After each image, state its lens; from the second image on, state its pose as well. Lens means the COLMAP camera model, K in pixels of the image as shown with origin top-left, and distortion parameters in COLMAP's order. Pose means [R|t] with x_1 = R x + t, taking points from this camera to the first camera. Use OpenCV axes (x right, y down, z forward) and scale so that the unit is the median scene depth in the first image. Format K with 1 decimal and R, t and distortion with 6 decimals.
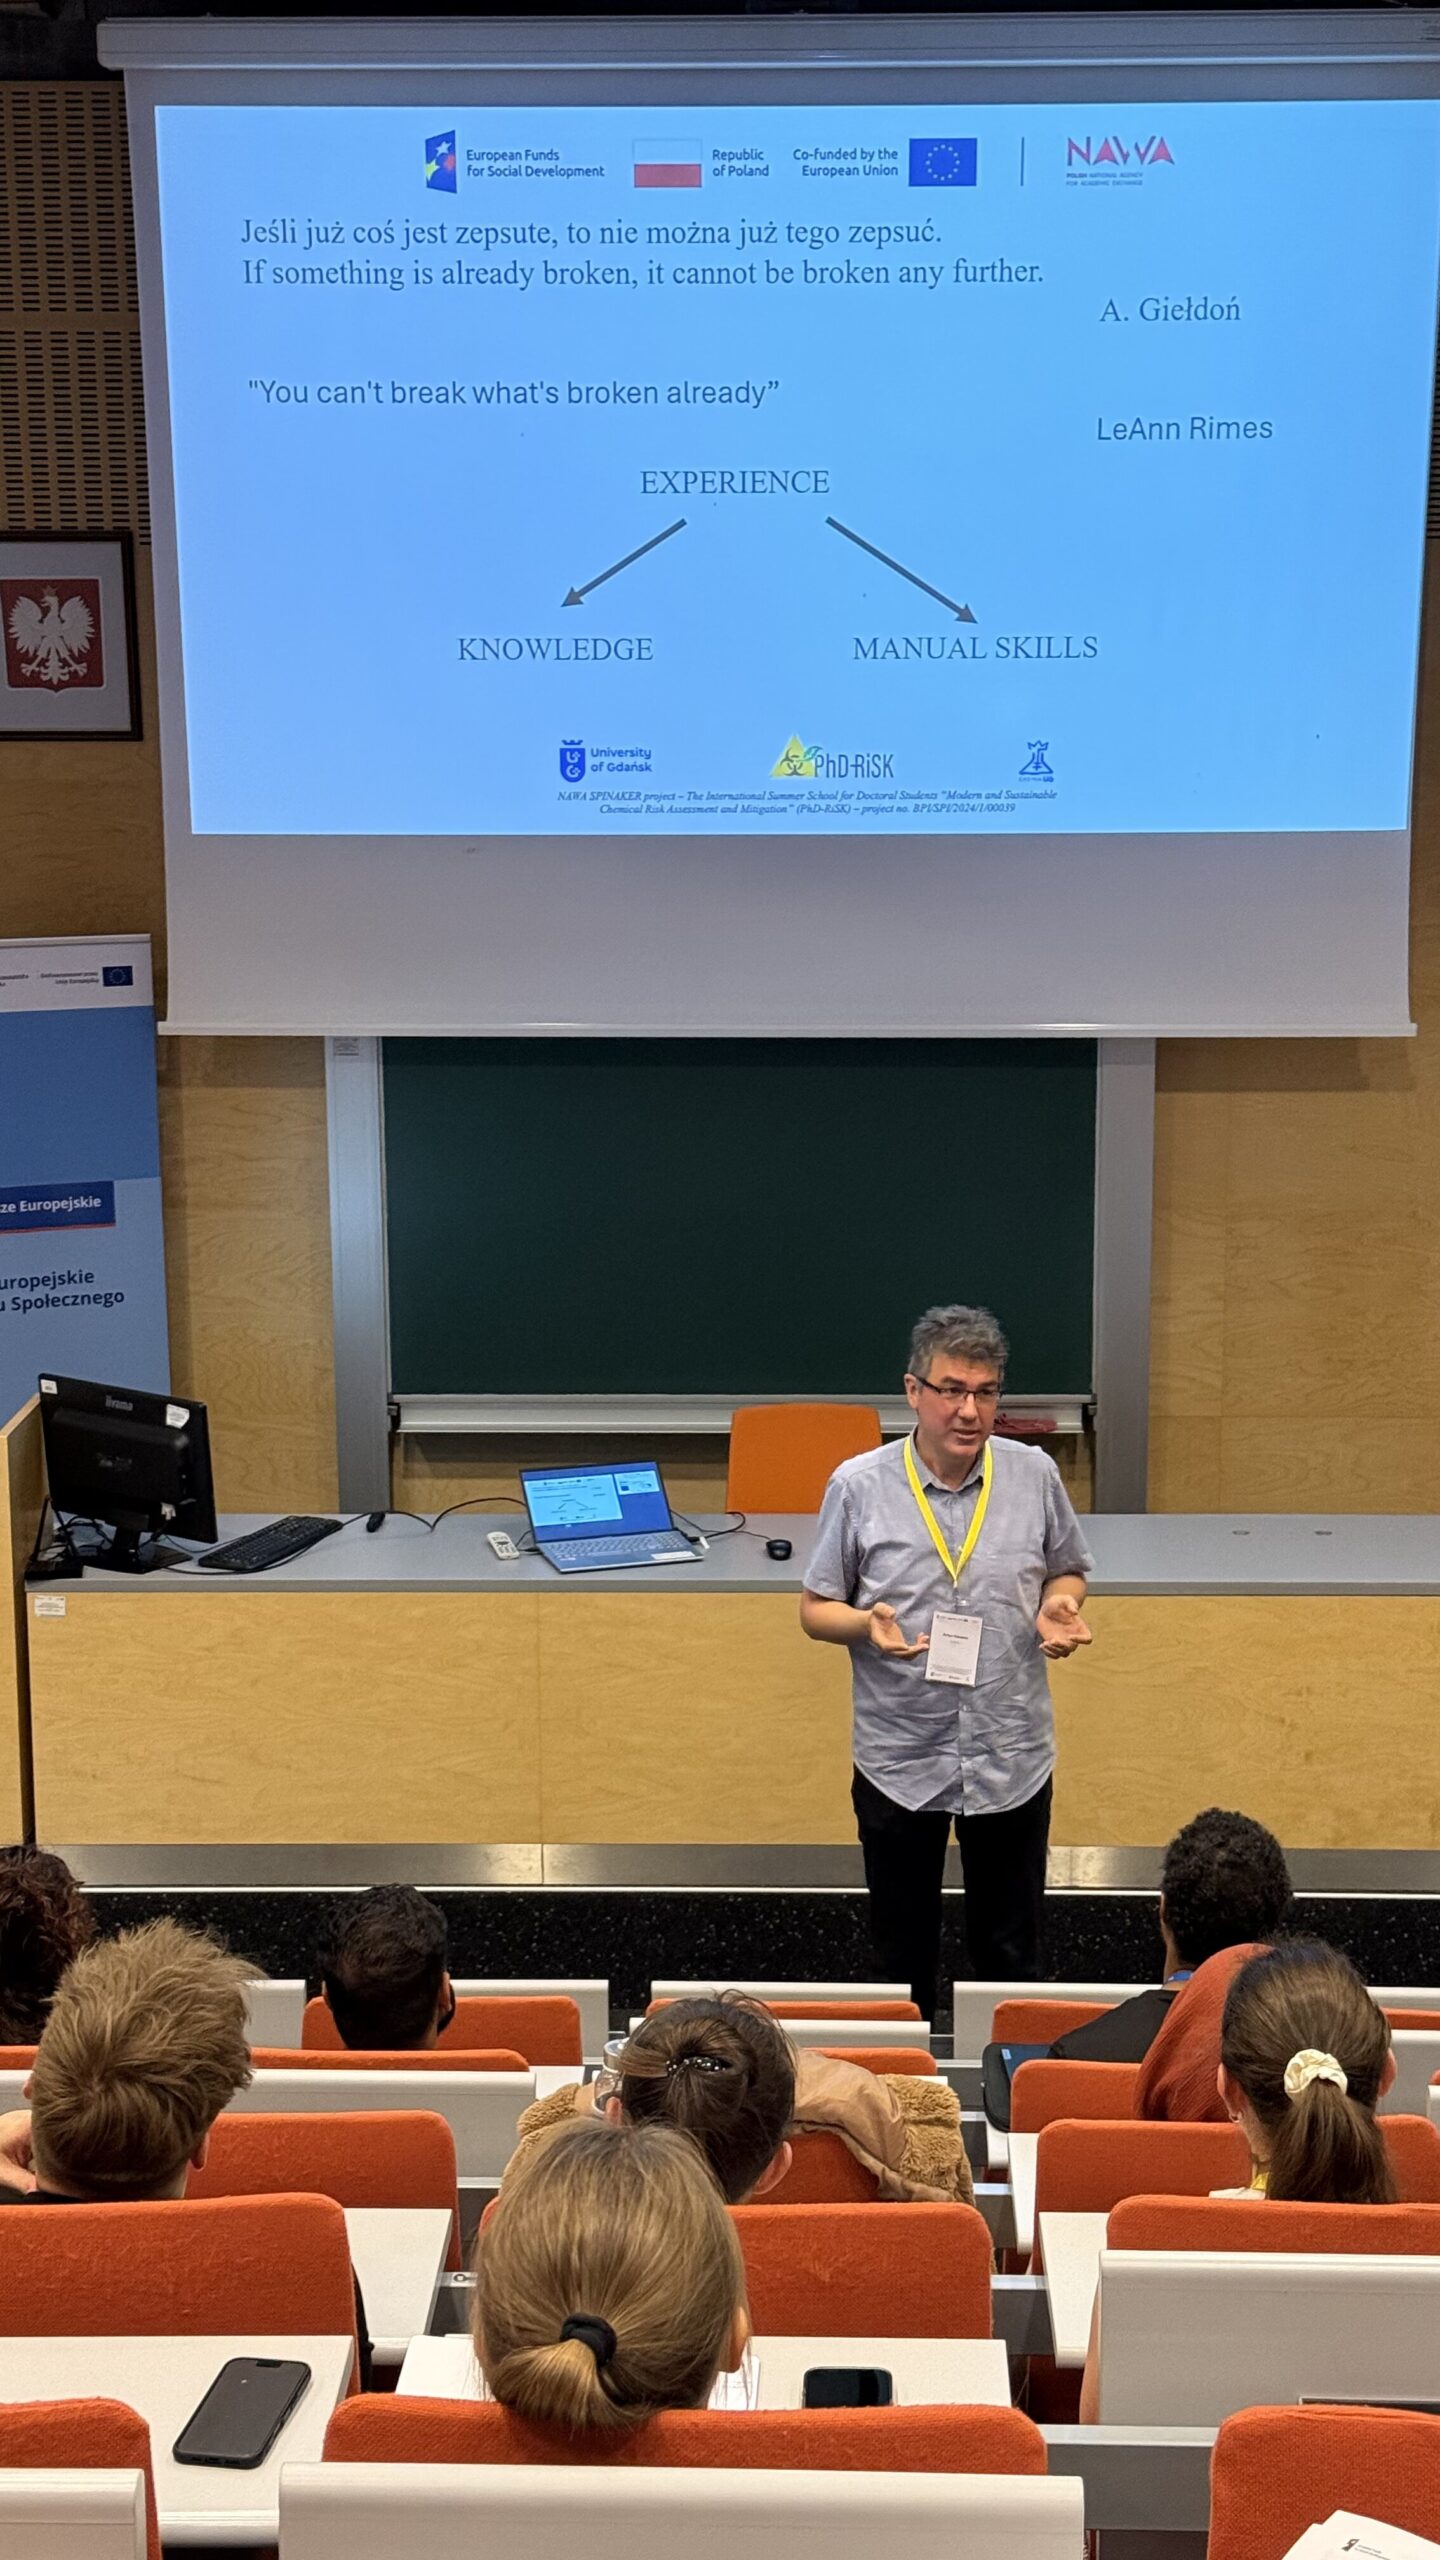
lens RADIAL K [[3626.3, 0, 733.1], [0, 3626.3, 1288.9], [0, 0, 1]] dist [0.209966, -0.385205]
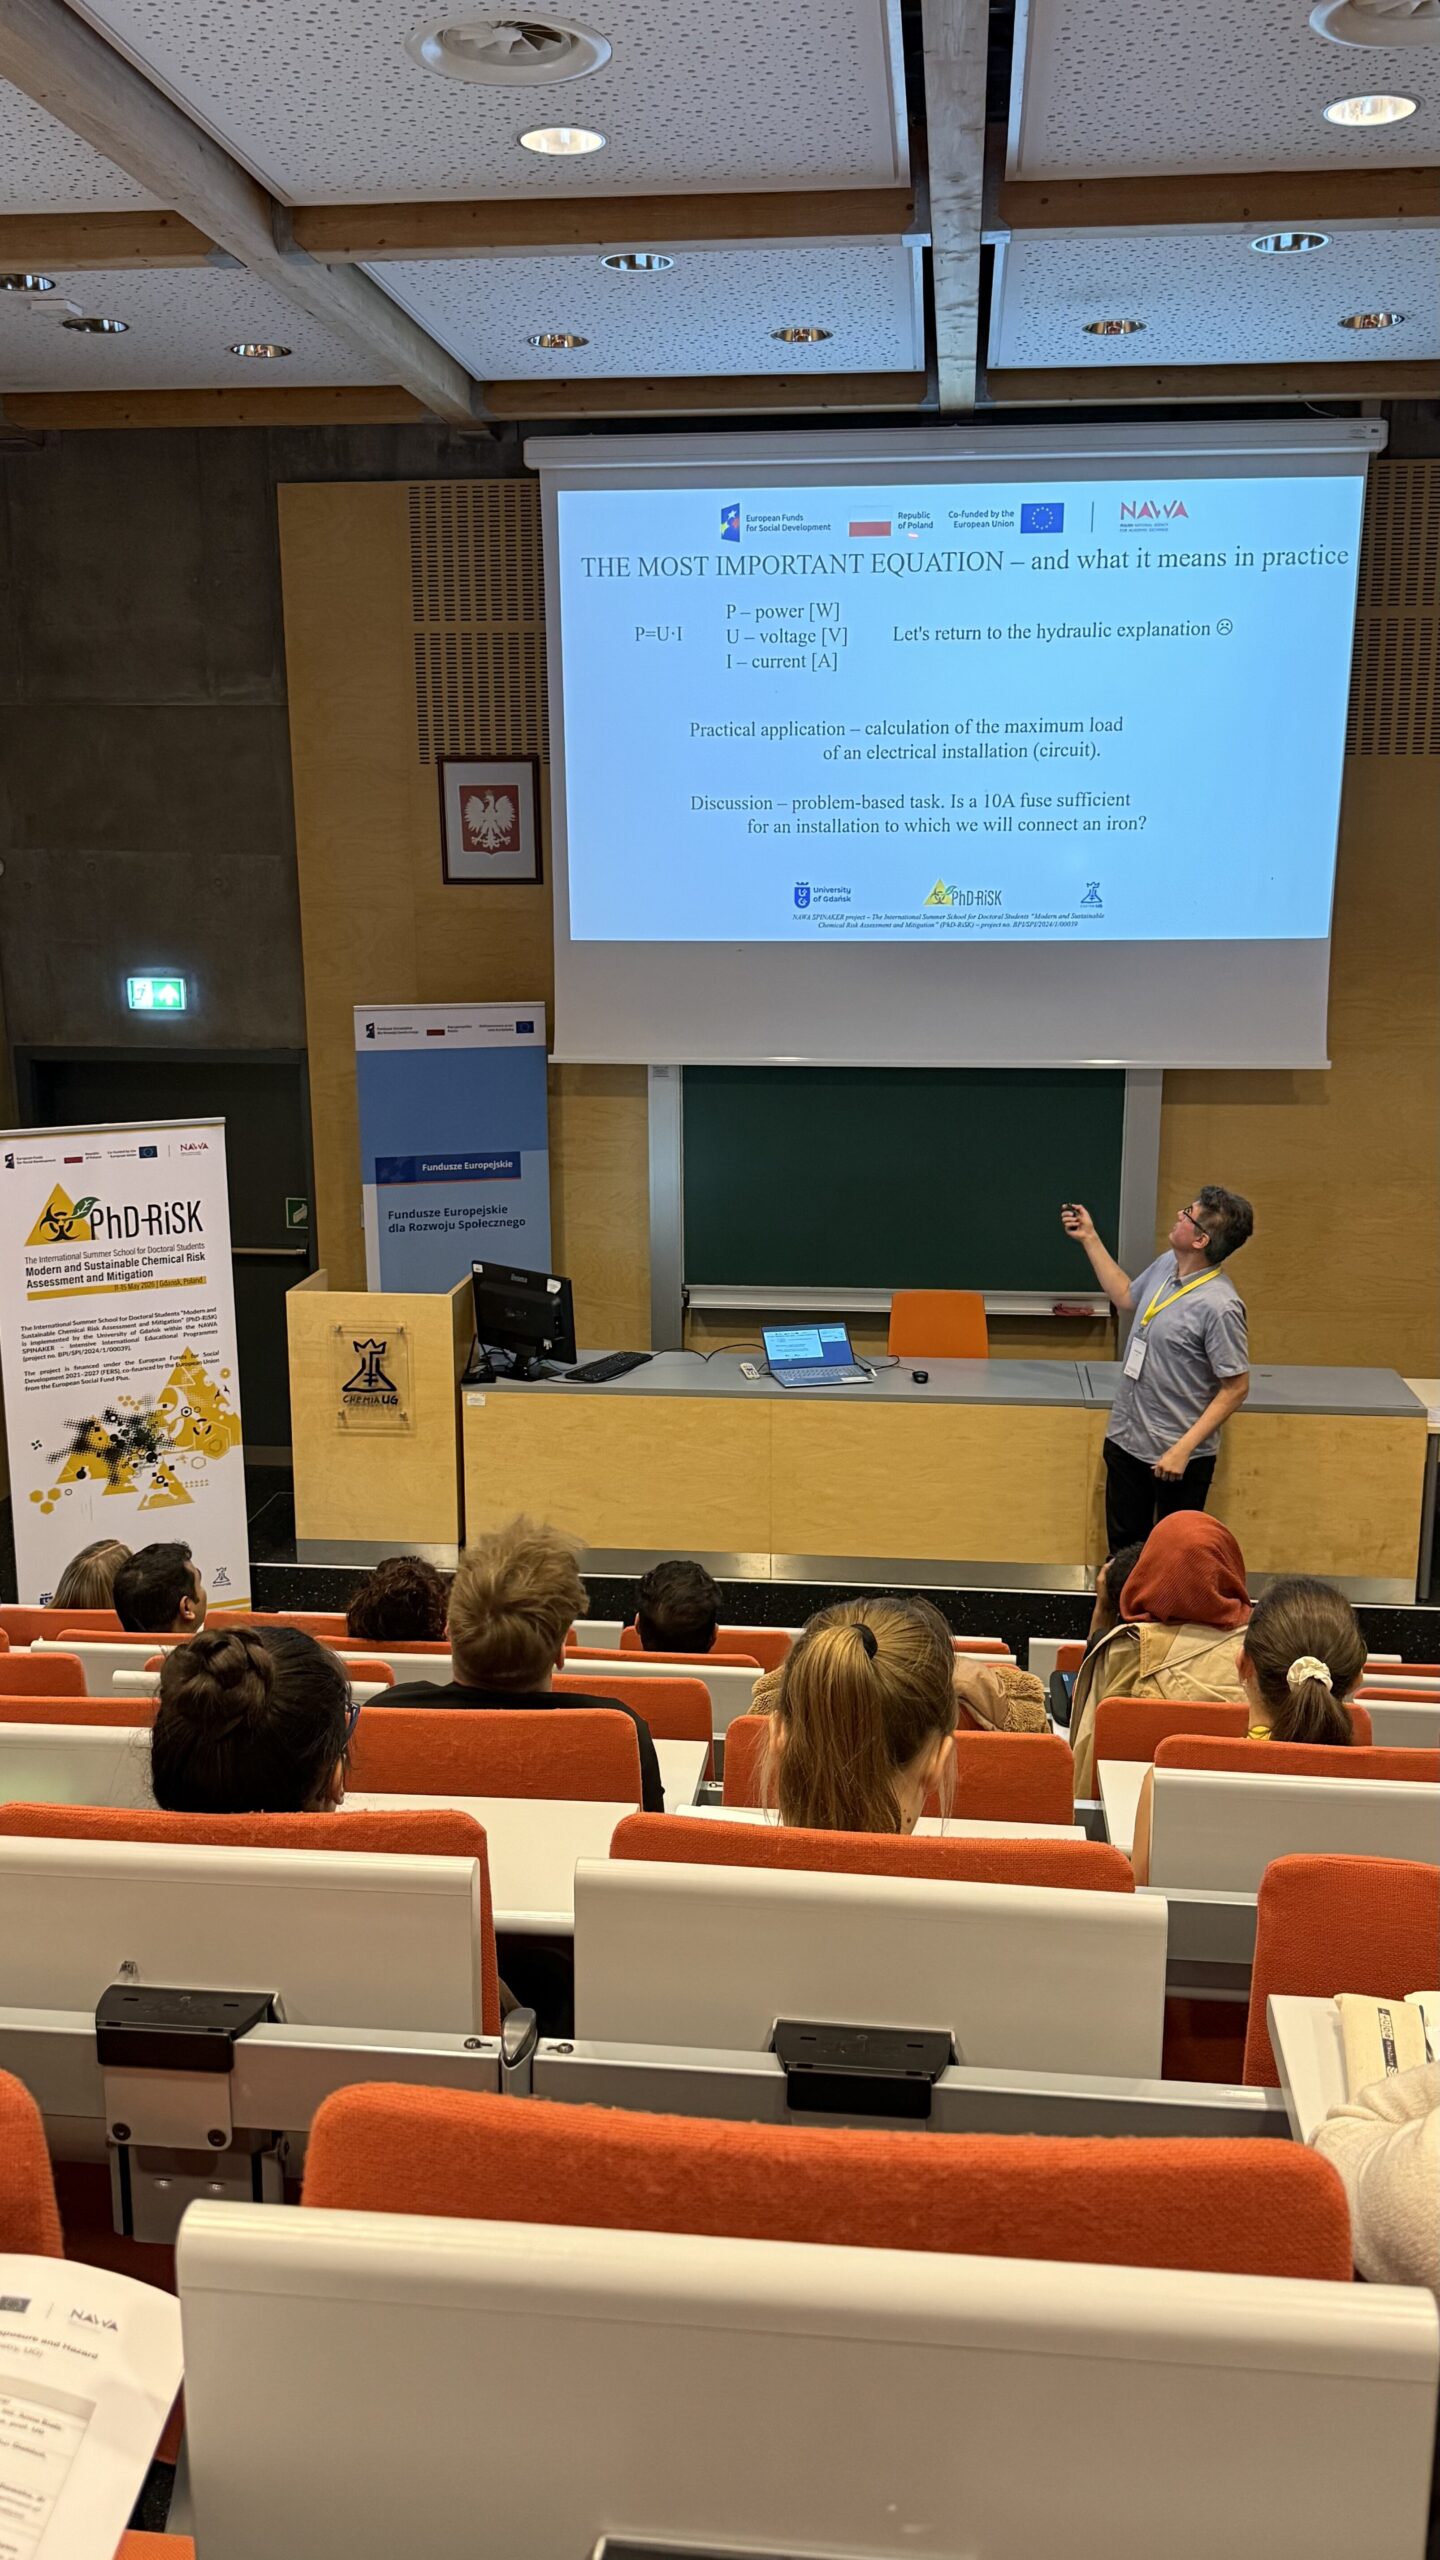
lens RADIAL K [[2122.2, 0, 720.0], [0, 2122.2, 1280.0], [0, 0, 1]] dist [0.205791, -0.411187]
pose [[0.996691, 0.018944, -0.079043, -0.001976], [-0.018463, 0.999806, 0.006812, 0.020981], [0.079157, -0.005330, 0.996848, 0.044437]]
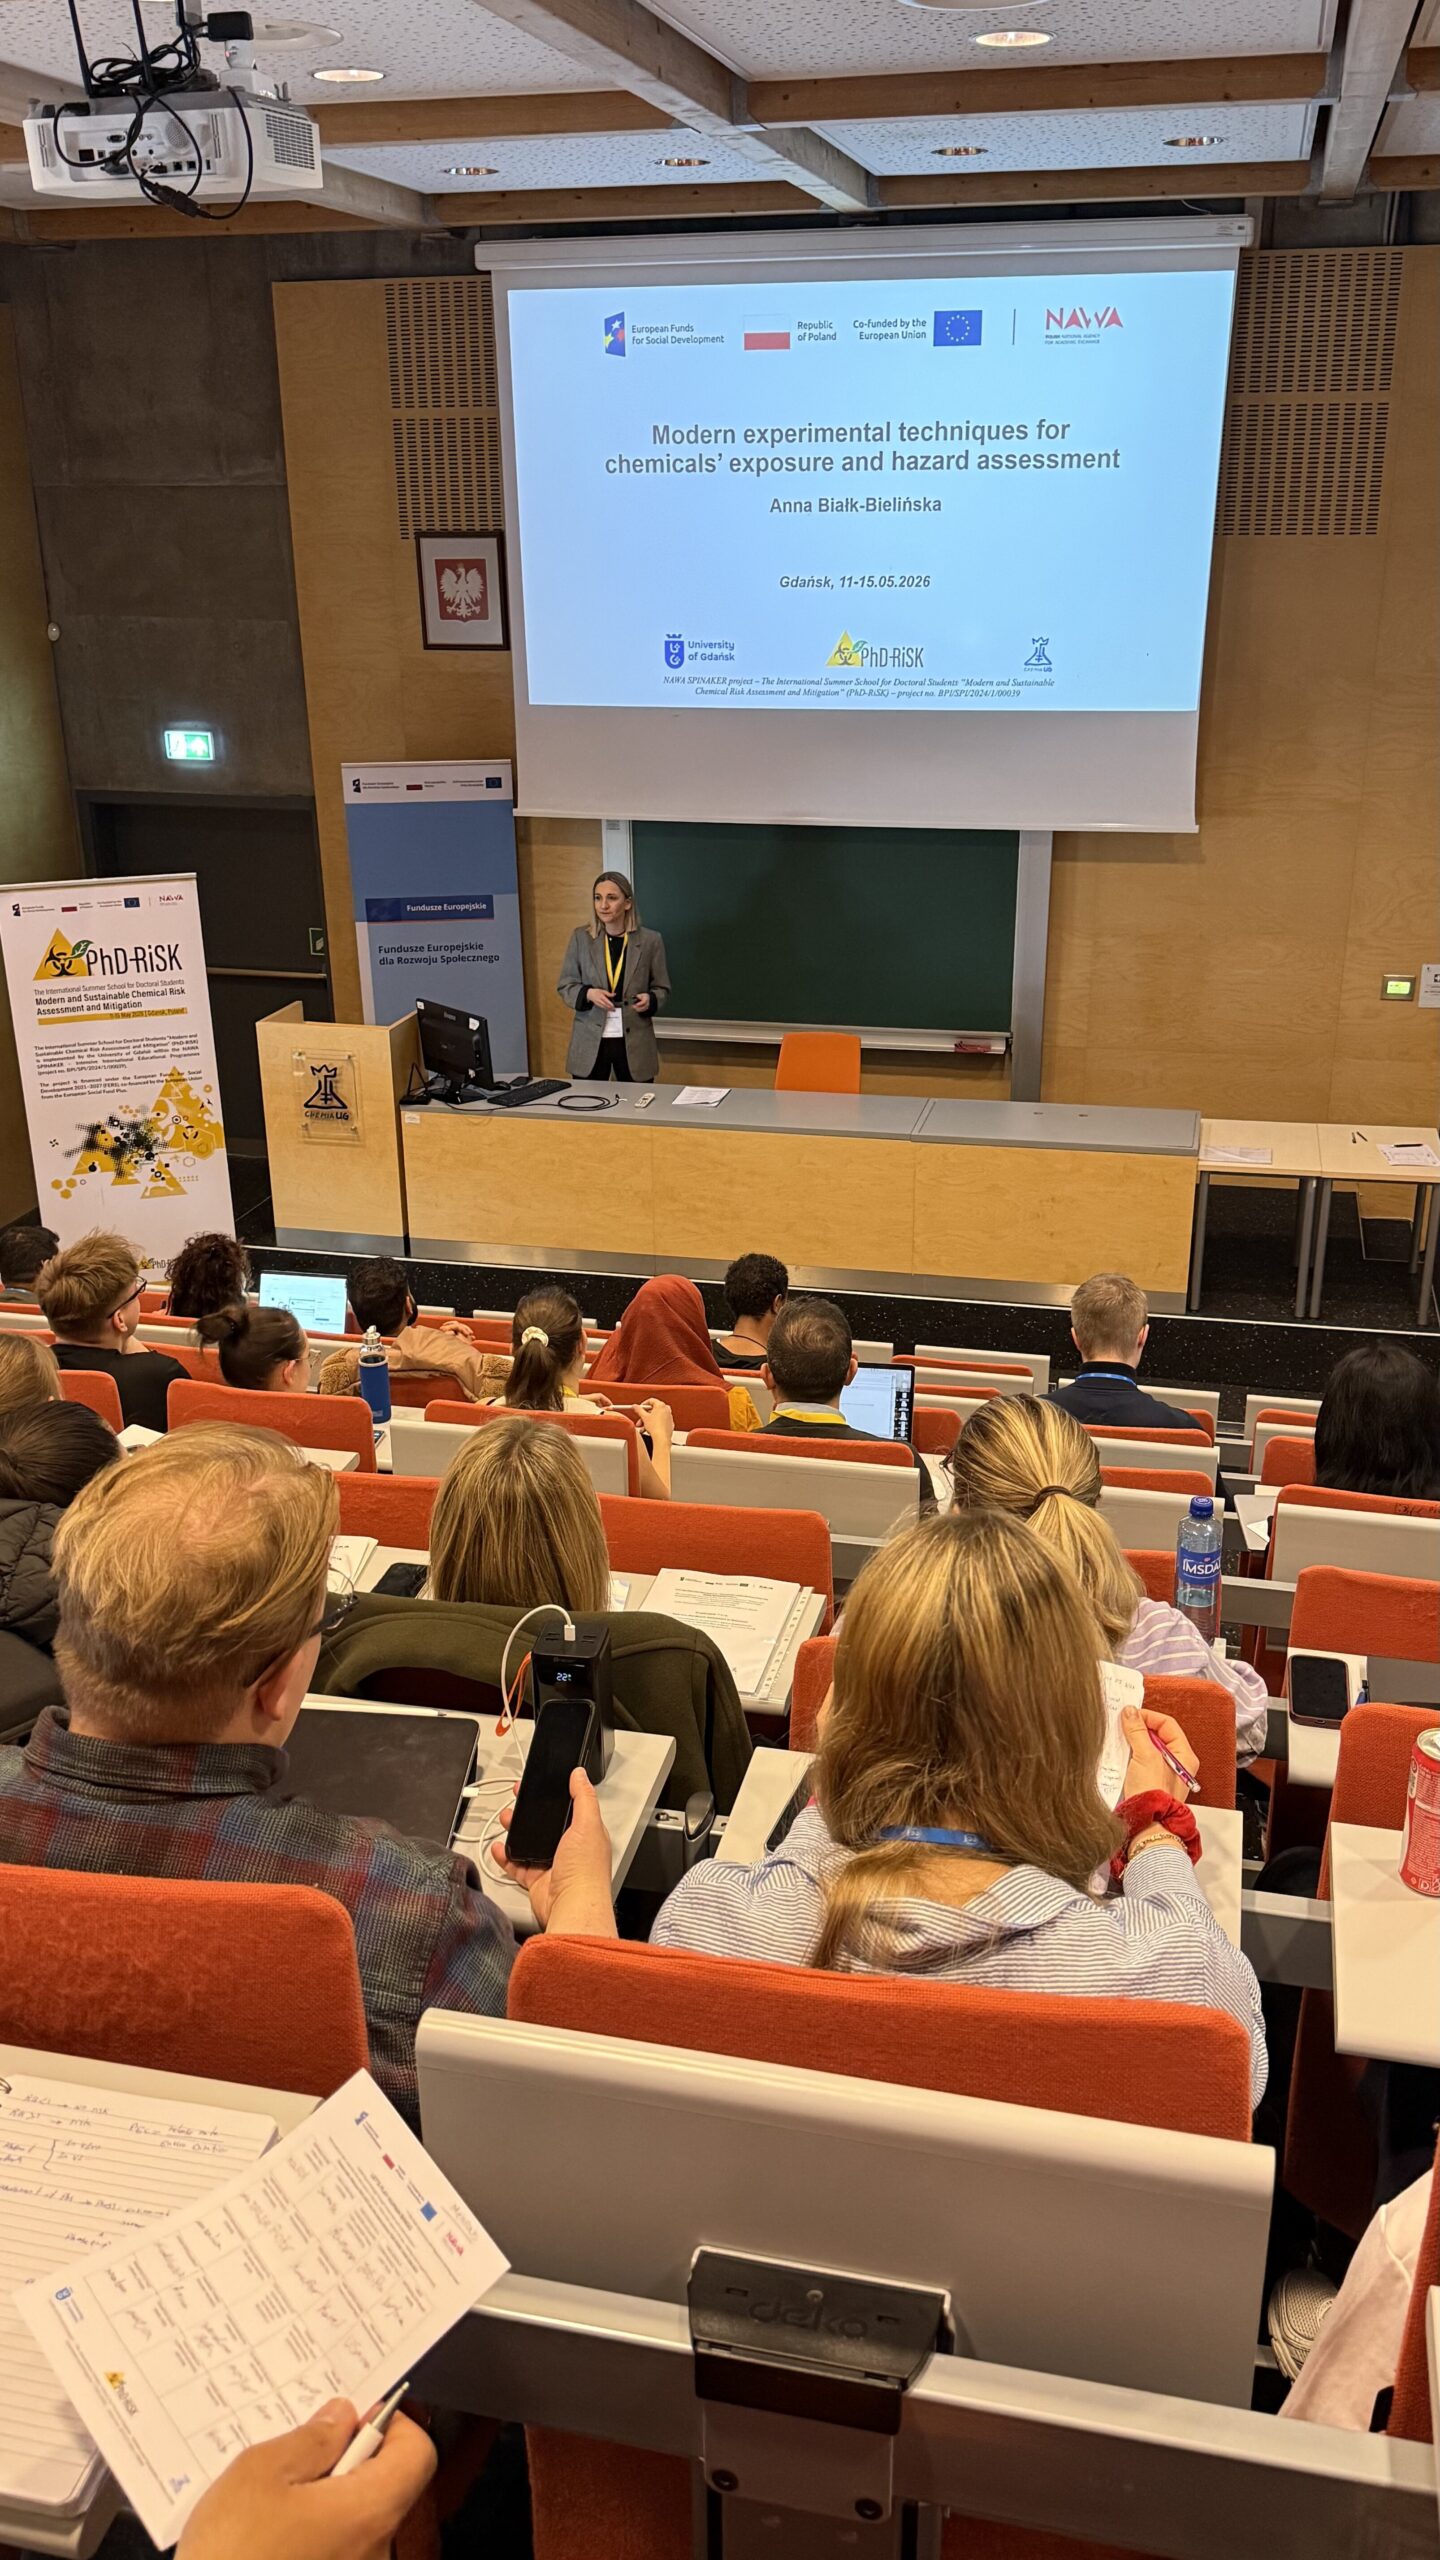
lens RADIAL K [[2104.3, 0, 730.3], [0, 2104.3, 1299.6], [0, 0, 1]] dist [0.194267, -0.439850]
pose [[0.979320, 0.068924, -0.190215, 0.177443], [-0.036315, 0.984797, 0.169873, -0.014593], [0.199031, -0.159452, 0.966934, -0.072890]]
